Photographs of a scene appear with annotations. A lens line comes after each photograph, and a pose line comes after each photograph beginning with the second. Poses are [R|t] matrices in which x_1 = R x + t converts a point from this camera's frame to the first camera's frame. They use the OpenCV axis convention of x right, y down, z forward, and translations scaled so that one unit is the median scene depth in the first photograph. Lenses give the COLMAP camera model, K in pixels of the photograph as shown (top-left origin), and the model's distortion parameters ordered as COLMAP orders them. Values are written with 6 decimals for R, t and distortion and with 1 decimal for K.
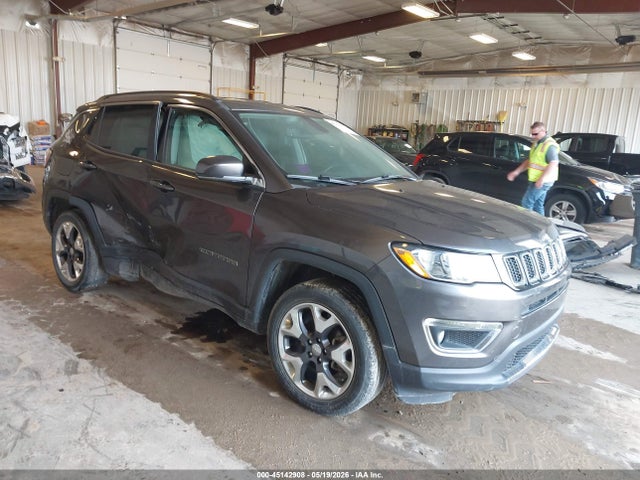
lens RADIAL K [[508.0, 0, 320.7], [0, 508.0, 240.3], [0, 0, 1]] dist [-0.006389, 0.002273]
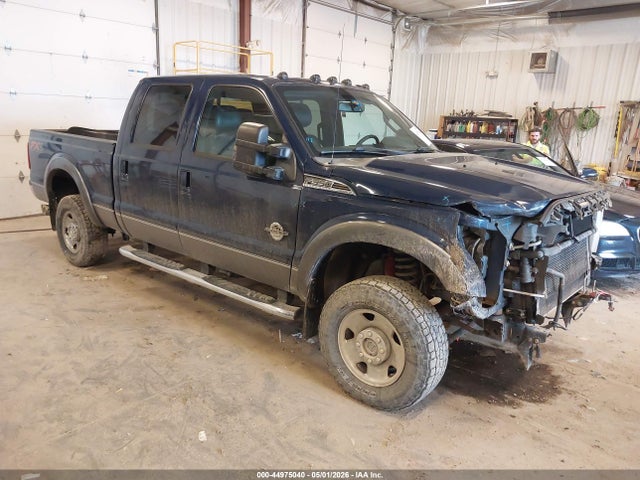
lens RADIAL K [[508.0, 0, 304.0], [0, 508.0, 244.1], [0, 0, 1]] dist [-0.006389, 0.002273]
pose [[0.999633, -0.021343, -0.016696, -0.065684], [0.021955, 0.999061, 0.037352, -0.108899], [0.015883, -0.037705, 0.999163, 0.441524]]
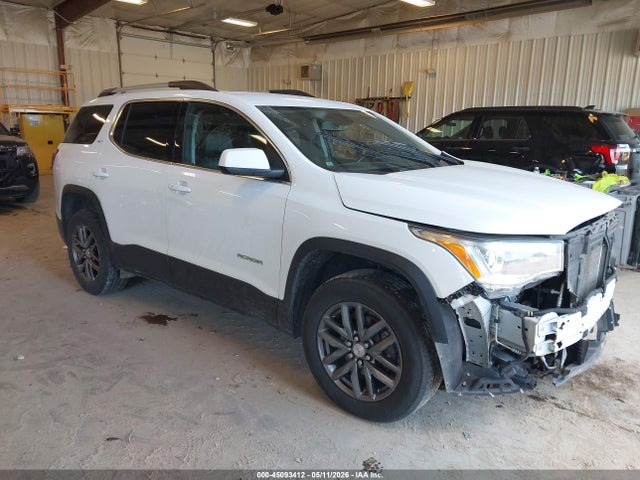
lens RADIAL K [[508.0, 0, 319.0], [0, 508.0, 244.5], [0, 0, 1]] dist [-0.006389, 0.002273]
pose [[0.998525, -0.042049, -0.034358, 0.228619], [0.042686, 0.998926, 0.018016, -0.033834], [0.033564, -0.019456, 0.999247, 0.233597]]
